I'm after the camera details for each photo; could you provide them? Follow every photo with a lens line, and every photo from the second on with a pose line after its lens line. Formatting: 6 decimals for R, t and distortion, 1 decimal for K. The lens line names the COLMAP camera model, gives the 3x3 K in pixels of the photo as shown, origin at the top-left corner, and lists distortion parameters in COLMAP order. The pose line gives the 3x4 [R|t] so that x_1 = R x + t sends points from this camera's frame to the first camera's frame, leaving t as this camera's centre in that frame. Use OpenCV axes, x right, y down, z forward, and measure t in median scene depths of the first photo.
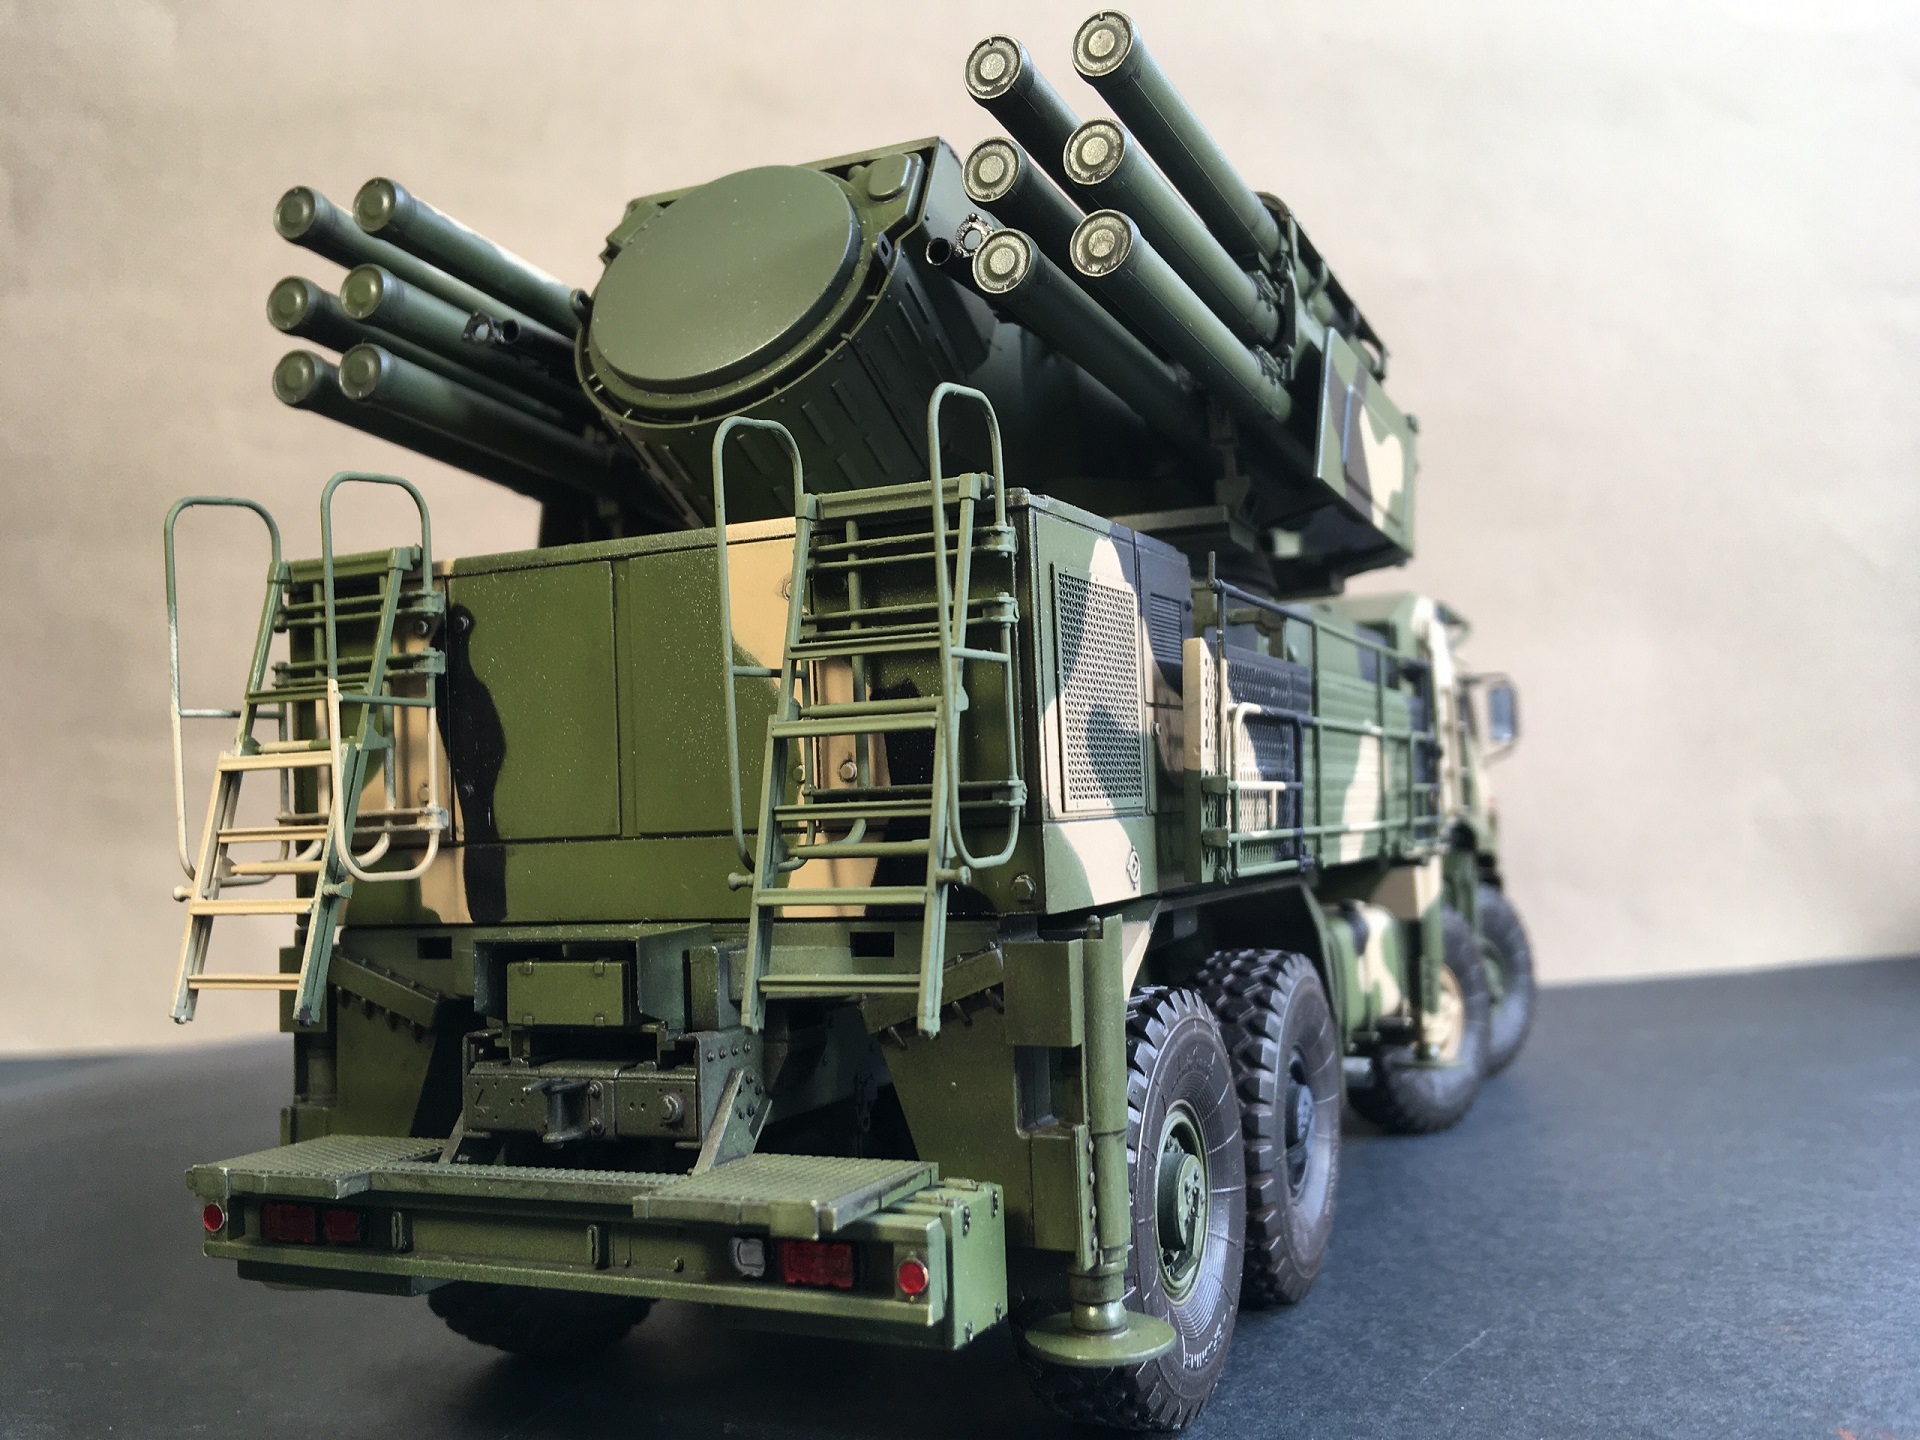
lens RADIAL K [[1666.7, 0, 950.4], [0, 1666.7, 739.2], [0, 0, 1]] dist [0.075568, -0.052003]
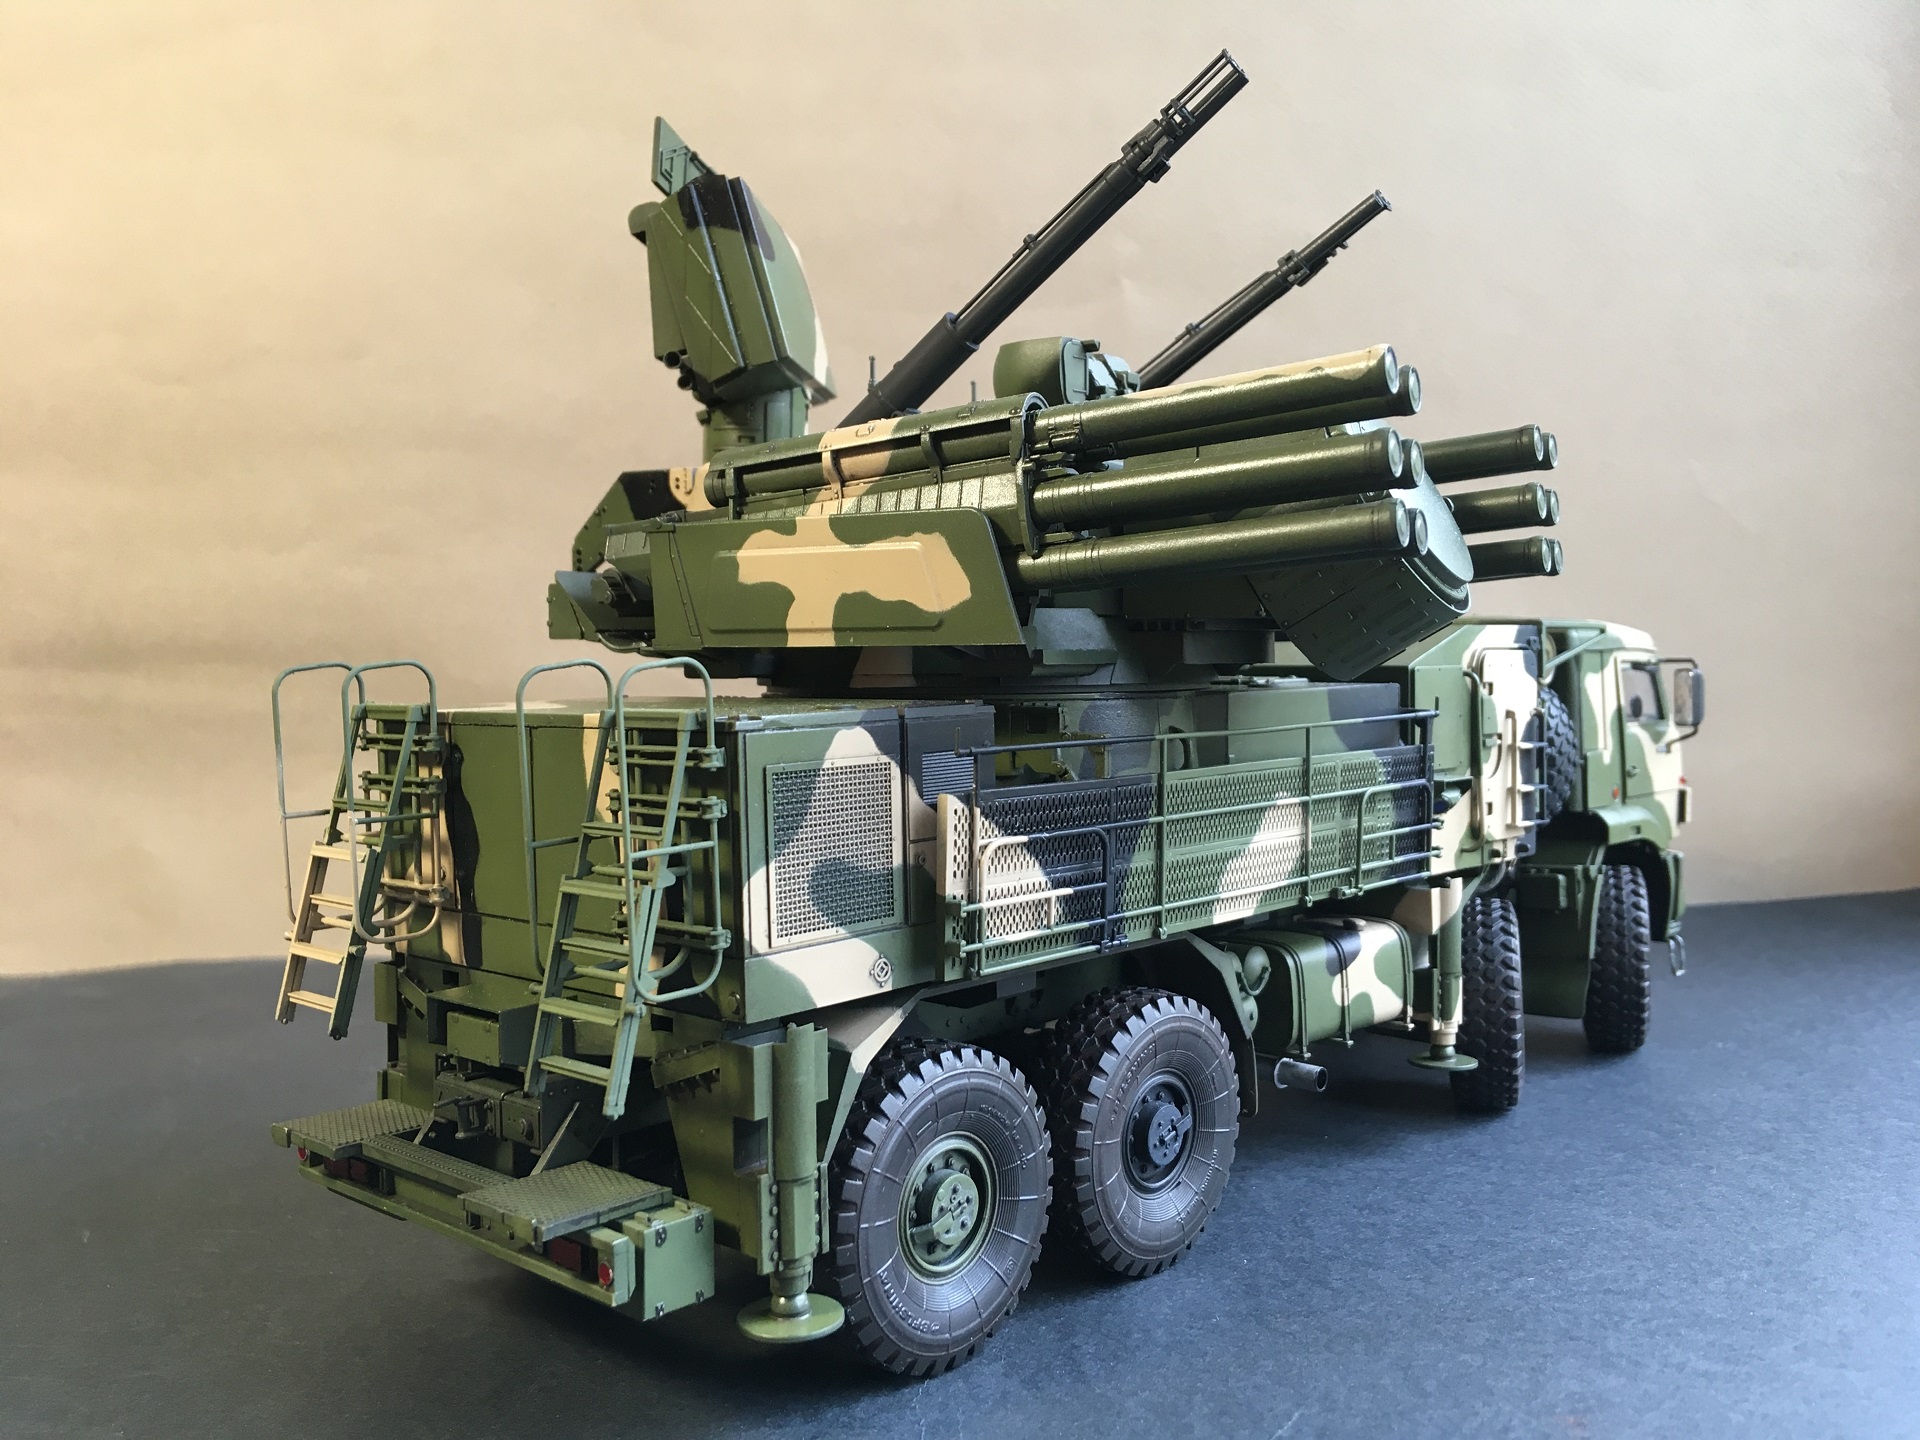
lens RADIAL K [[1666.7, 0, 959.6], [0, 1666.7, 718.8], [0, 0, 1]] dist [0.075568, -0.052003]
pose [[0.951796, 0.034662, -0.304768, 0.596215], [-0.004818, 0.995162, 0.098133, -0.265774], [0.306695, -0.091934, 0.947357, -0.231398]]
